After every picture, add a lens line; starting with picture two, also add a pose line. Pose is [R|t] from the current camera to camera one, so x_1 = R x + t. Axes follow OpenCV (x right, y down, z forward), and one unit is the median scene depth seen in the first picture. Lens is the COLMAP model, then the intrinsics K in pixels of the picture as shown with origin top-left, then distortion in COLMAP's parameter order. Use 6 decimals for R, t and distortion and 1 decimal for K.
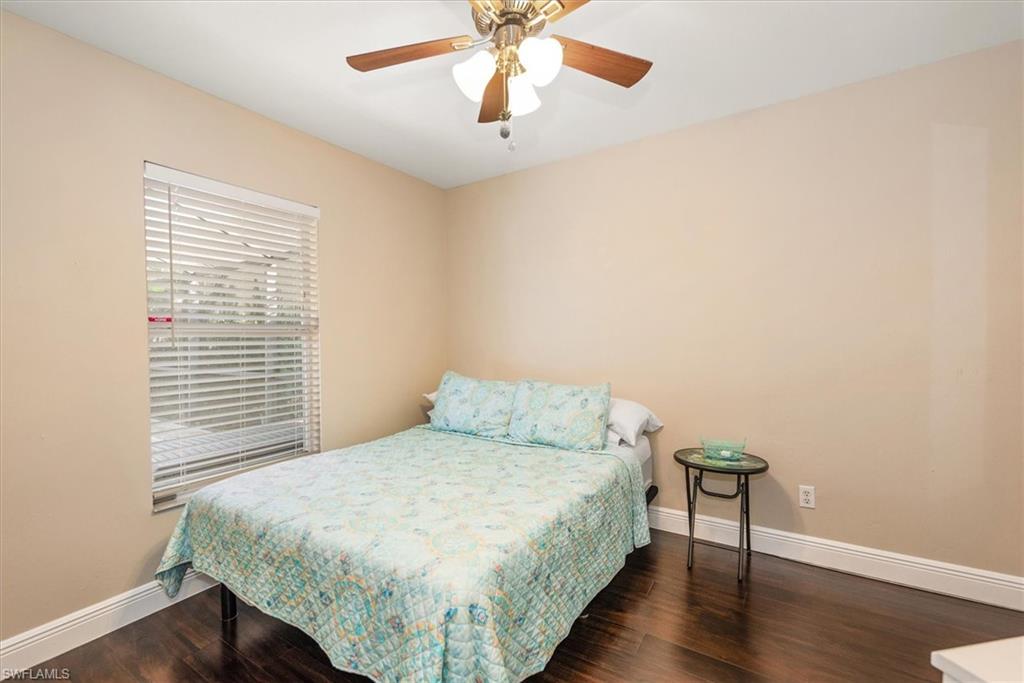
lens RADIAL K [[414.0, 0, 508.4], [0, 414.0, 340.5], [0, 0, 1]] dist [0.000676, -0.000134]
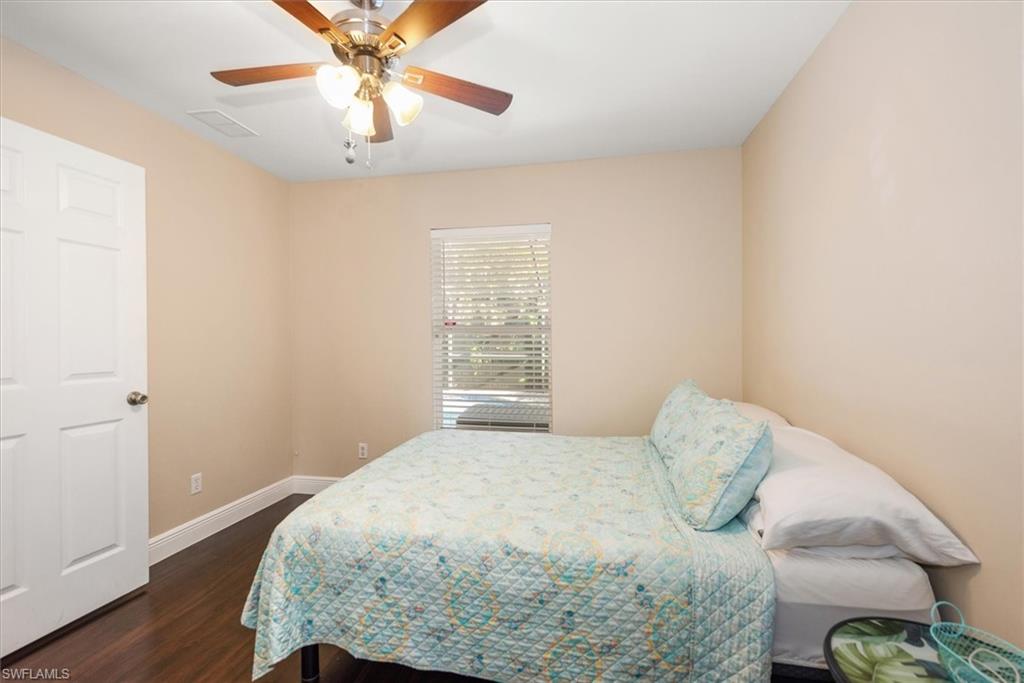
lens RADIAL K [[414.0, 0, 508.4], [0, 414.0, 340.5], [0, 0, 1]] dist [0.000676, -0.000134]
pose [[0.416906, 0.016513, -0.908800, 0.773995], [-0.009984, 0.999858, 0.013587, -0.014781], [0.908895, 0.003409, 0.417011, 0.594061]]
